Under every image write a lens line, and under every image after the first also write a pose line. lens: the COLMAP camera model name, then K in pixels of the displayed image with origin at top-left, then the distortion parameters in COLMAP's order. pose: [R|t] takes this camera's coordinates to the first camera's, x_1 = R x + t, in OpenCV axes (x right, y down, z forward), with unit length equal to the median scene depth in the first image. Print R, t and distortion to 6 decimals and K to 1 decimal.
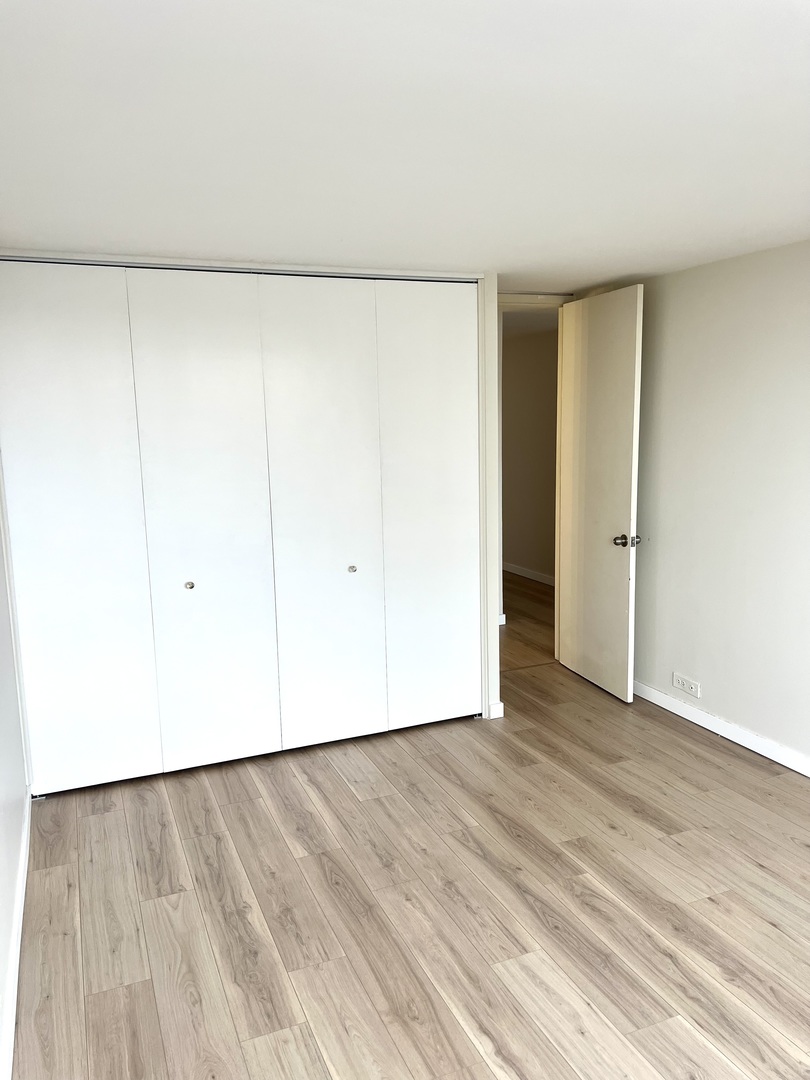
lens RADIAL K [[819.3, 0, 401.7], [0, 819.3, 540.3], [0, 0, 1]] dist [0.025748, -0.028783]
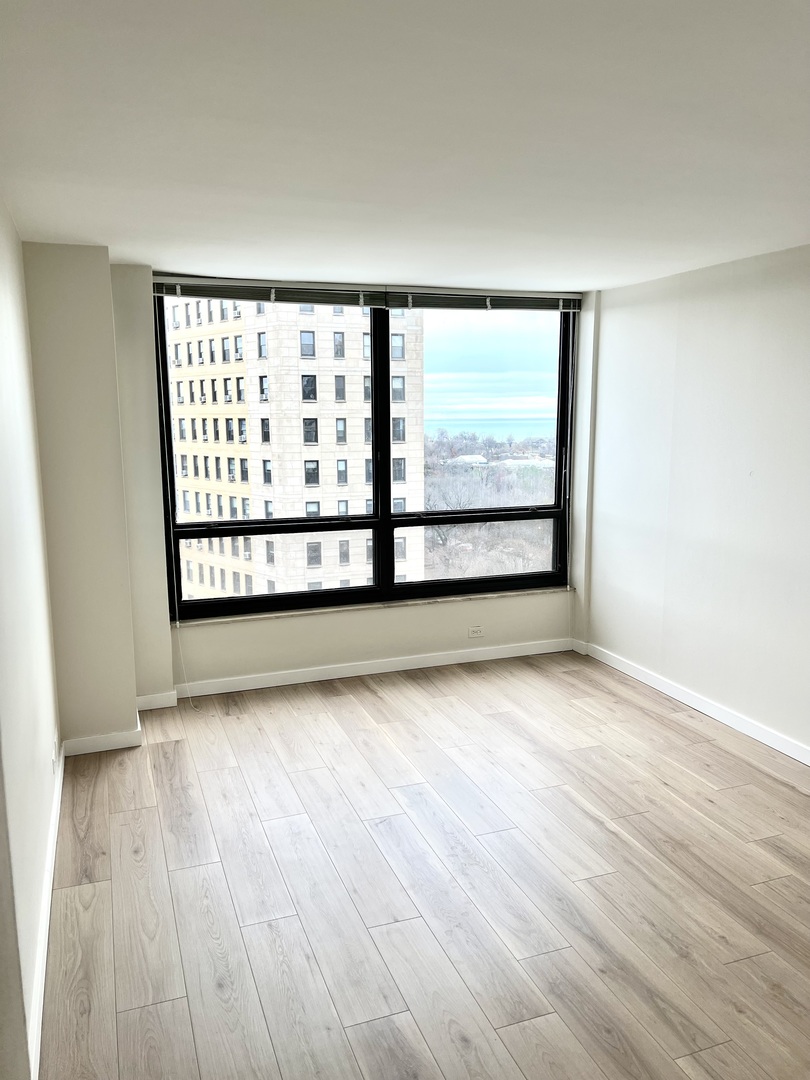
lens RADIAL K [[819.3, 0, 397.6], [0, 819.3, 545.2], [0, 0, 1]] dist [0.025748, -0.028783]
pose [[-0.998686, 0.026565, 0.043822, 0.277200], [0.038735, 0.951201, 0.306132, -0.233801], [-0.033552, 0.307427, -0.950980, 1.538518]]
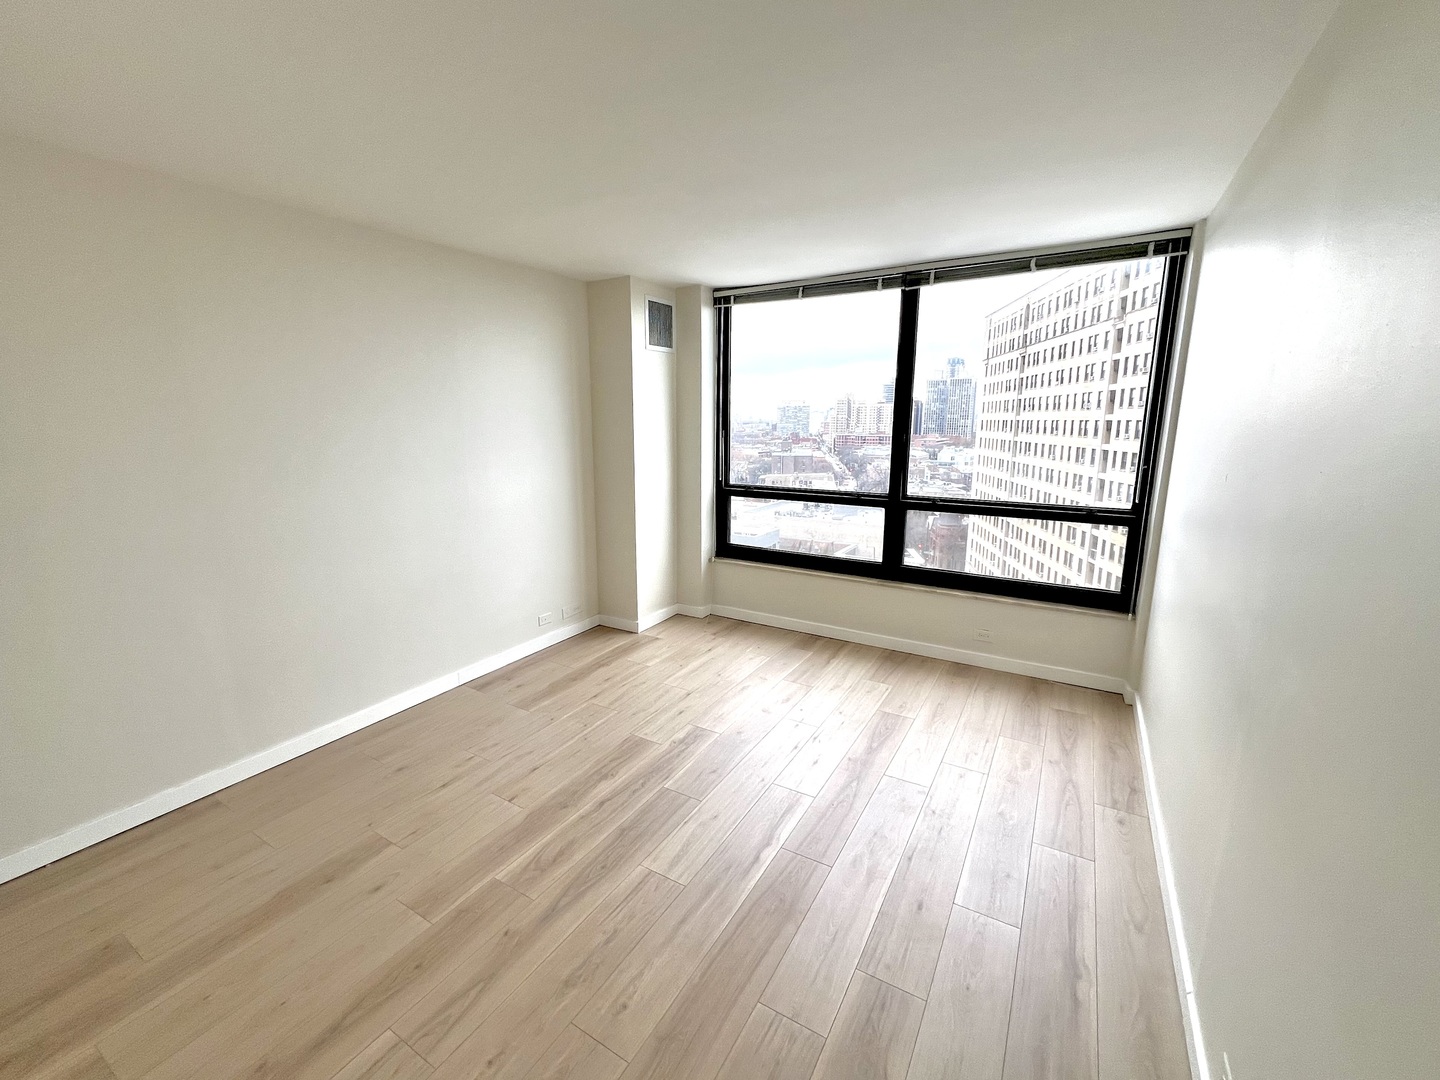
lens RADIAL K [[609.6, 0, 706.0], [0, 609.6, 543.4], [0, 0, 1]] dist [-0.001281, 0.000512]
pose [[-0.589493, -0.141554, 0.795274, -0.370203], [0.135629, 0.953204, 0.270199, -0.094656], [-0.796306, 0.267143, -0.542708, 0.998533]]
